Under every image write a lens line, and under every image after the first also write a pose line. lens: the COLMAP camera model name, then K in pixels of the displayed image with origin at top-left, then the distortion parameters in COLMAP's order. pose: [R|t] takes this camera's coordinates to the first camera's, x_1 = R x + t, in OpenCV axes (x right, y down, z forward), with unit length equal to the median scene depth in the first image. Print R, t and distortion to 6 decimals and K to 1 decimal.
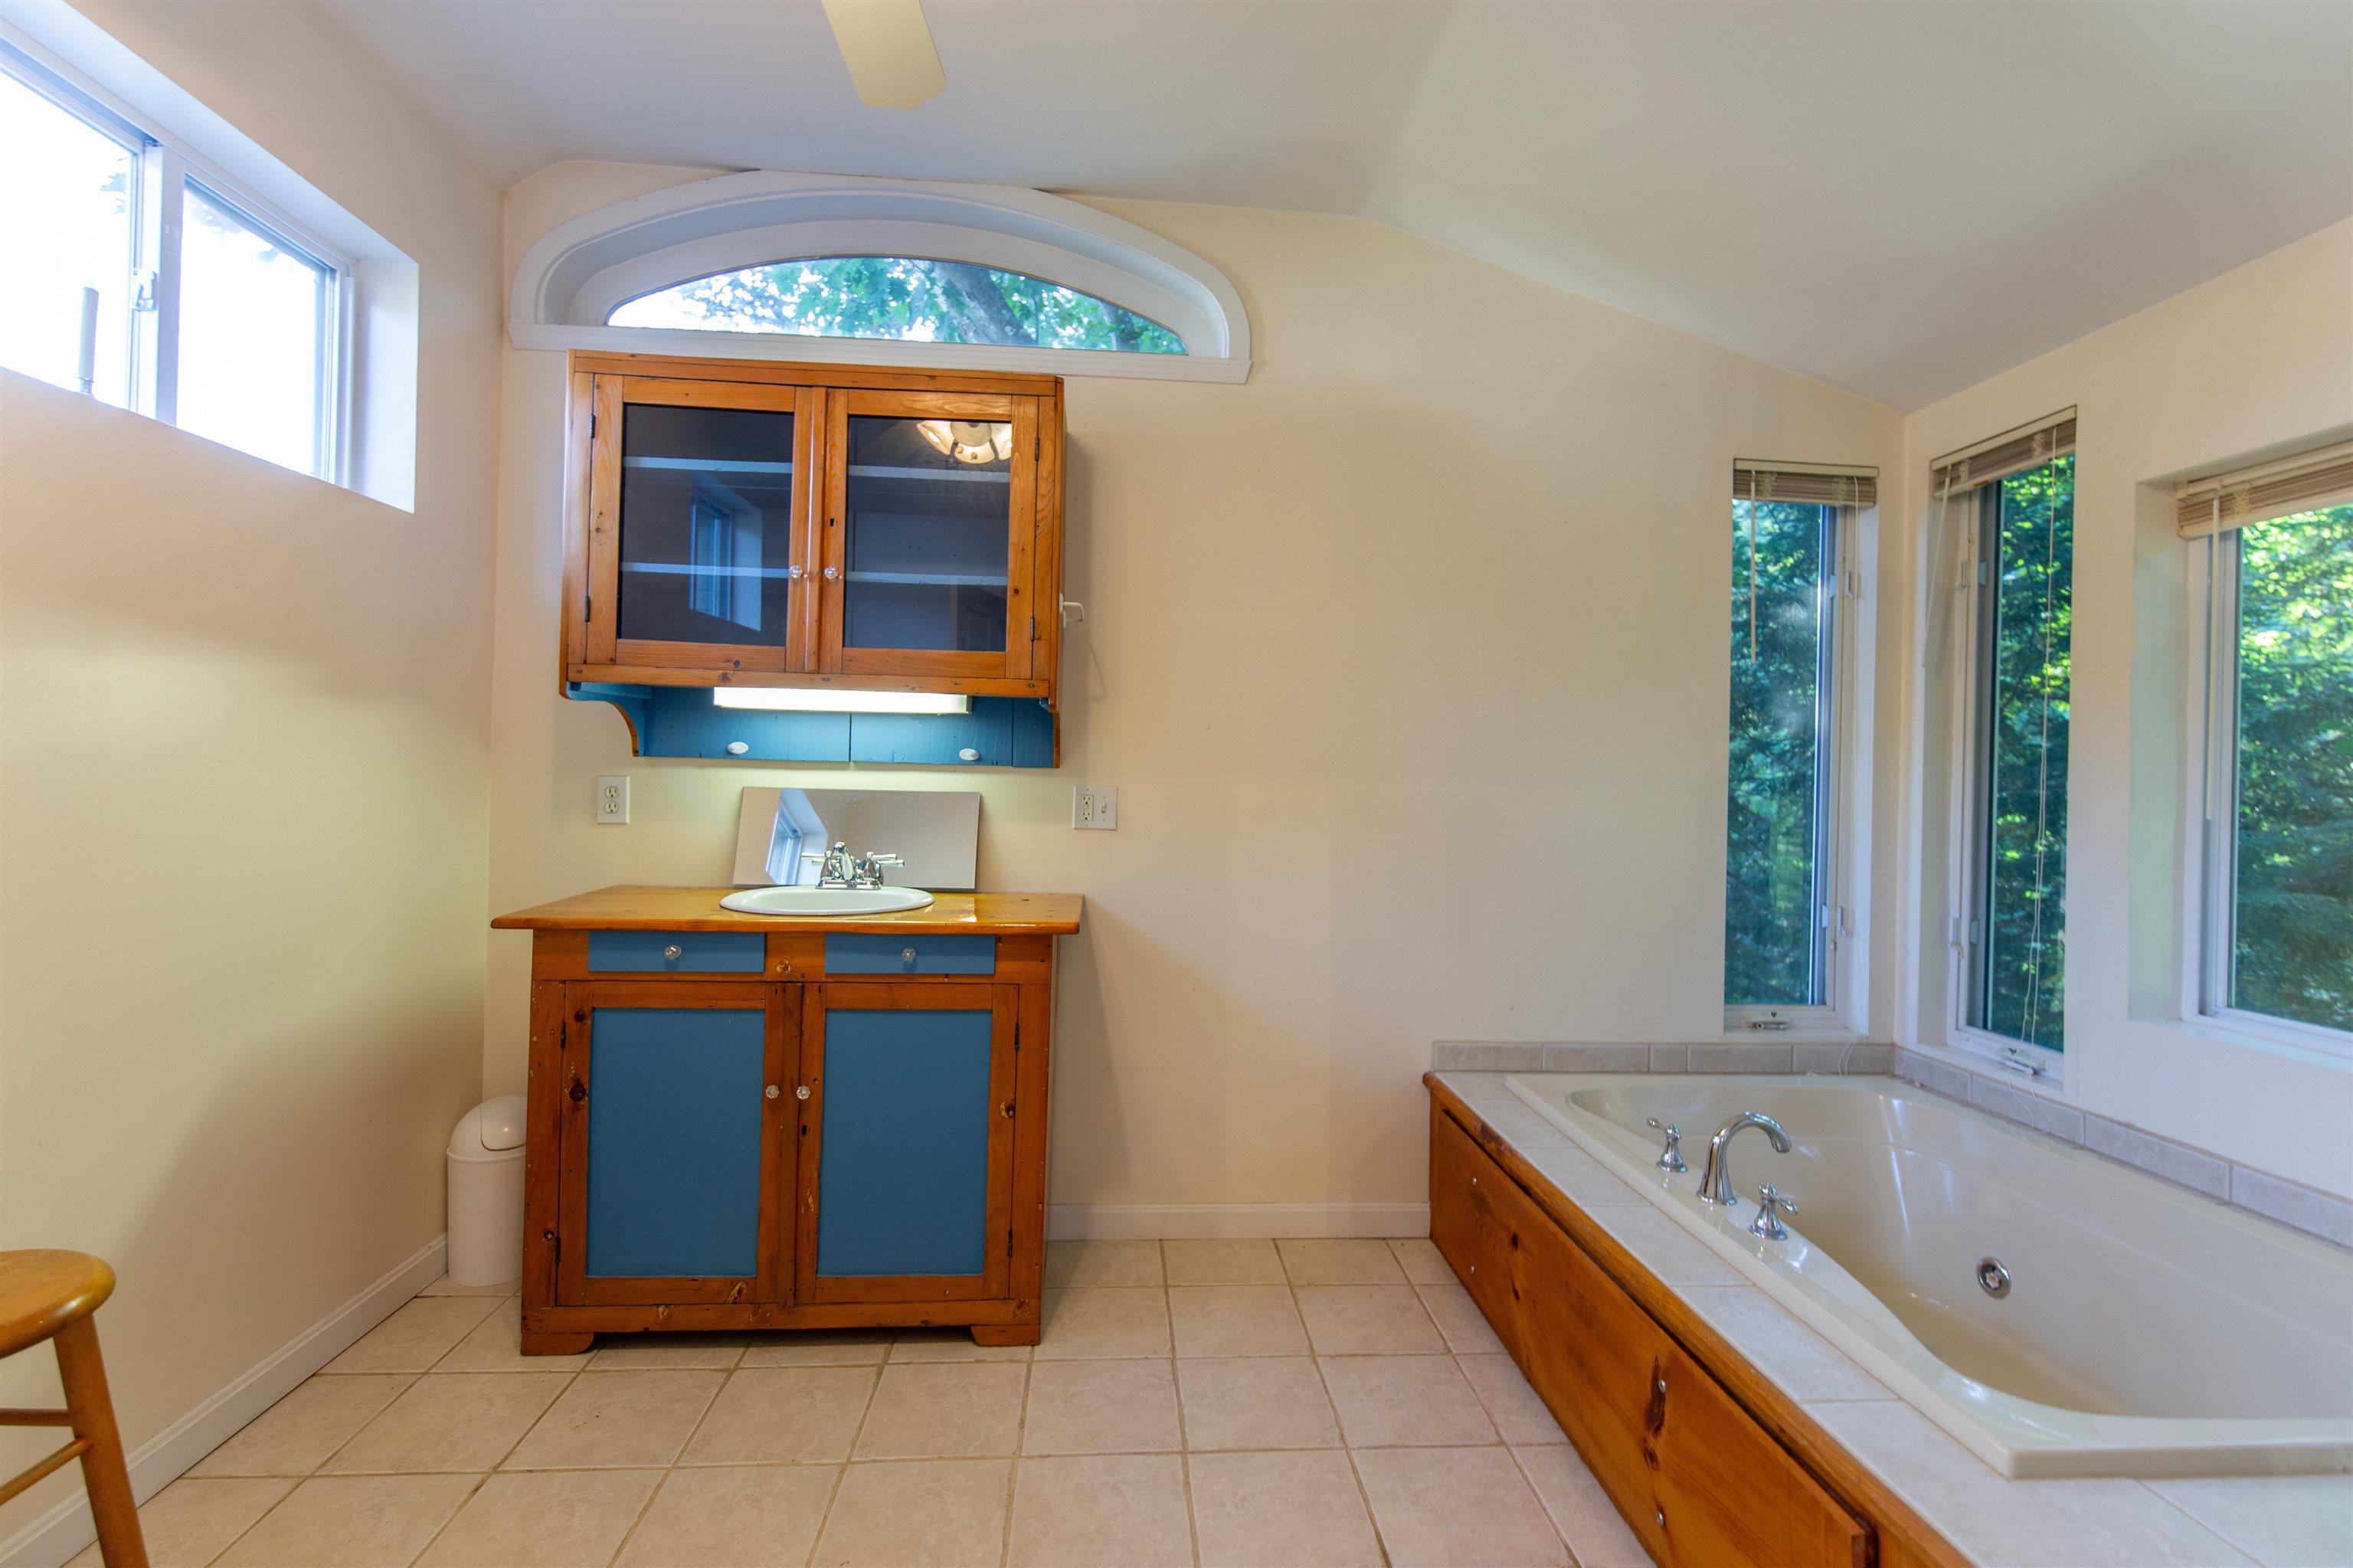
lens RADIAL K [[1013.4, 0, 1184.9], [0, 1013.4, 771.5], [0, 0, 1]] dist [0.003279, -0.001552]
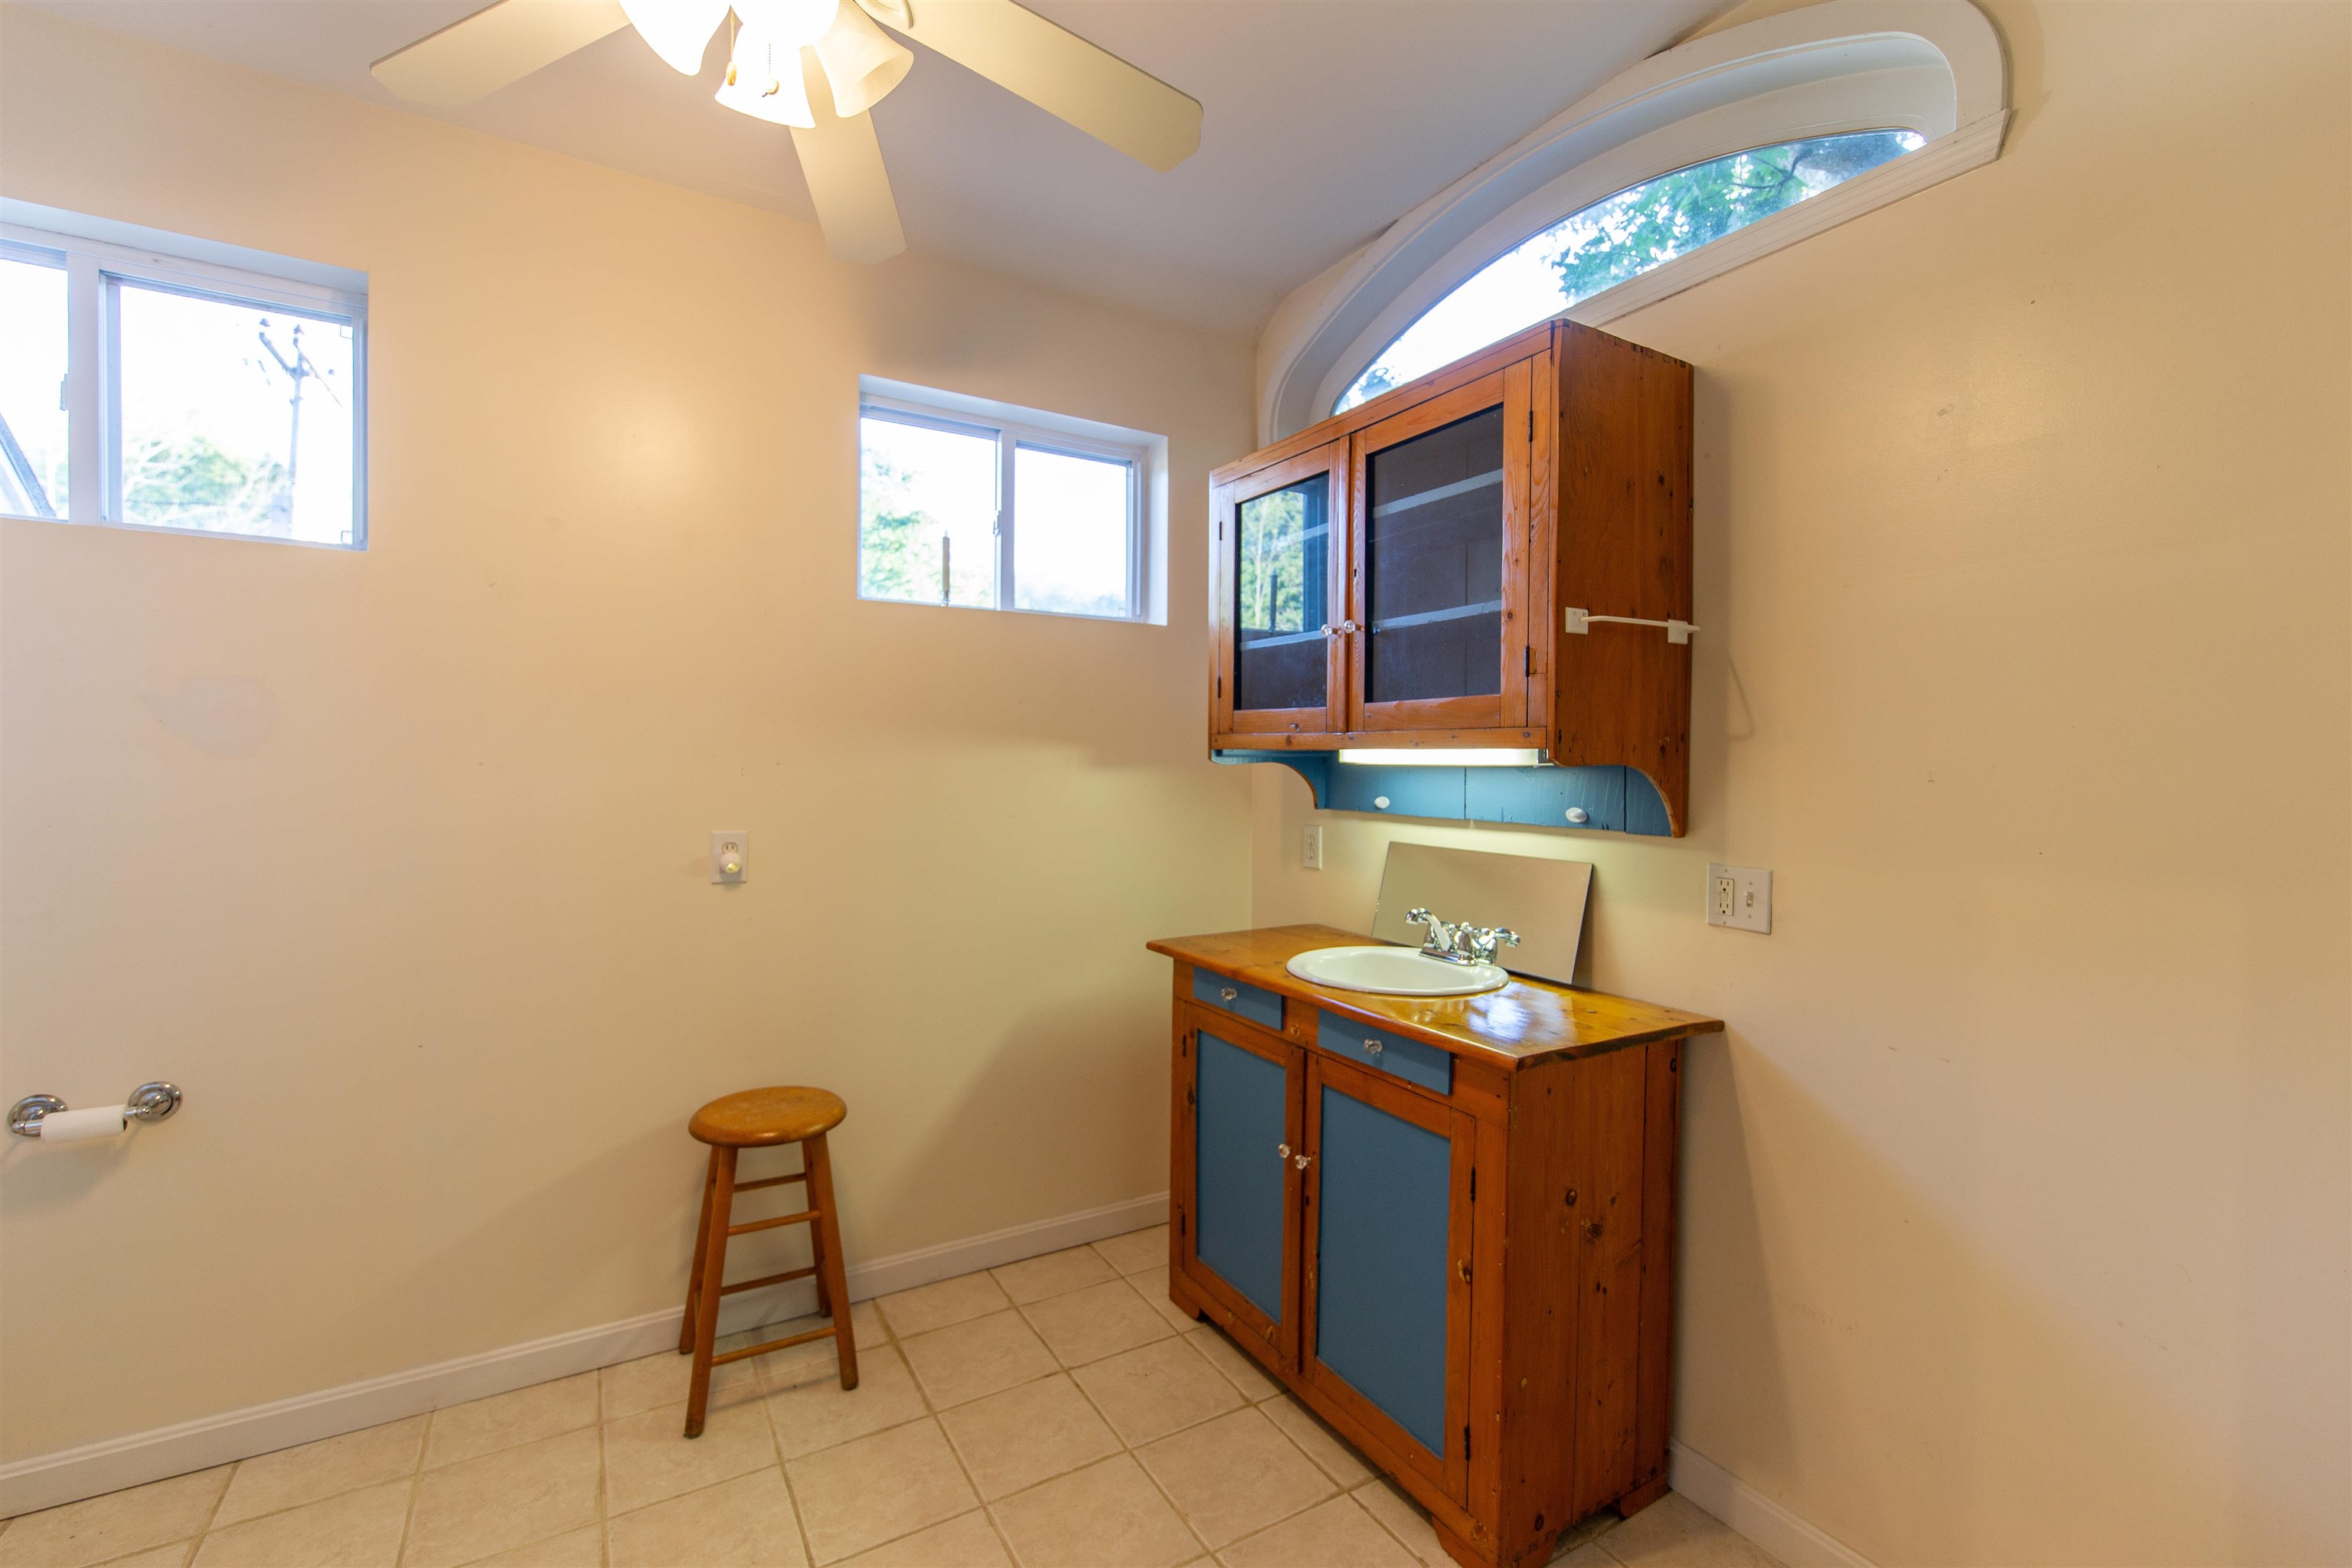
lens RADIAL K [[1012.9, 0, 1189.9], [0, 1012.9, 777.7], [0, 0, 1]] dist [0.003279, -0.001552]
pose [[0.443240, -0.003981, -0.896394, 0.377213], [-0.004184, 0.999970, -0.006509, -0.040852], [0.896393, 0.006636, 0.443210, 0.382192]]
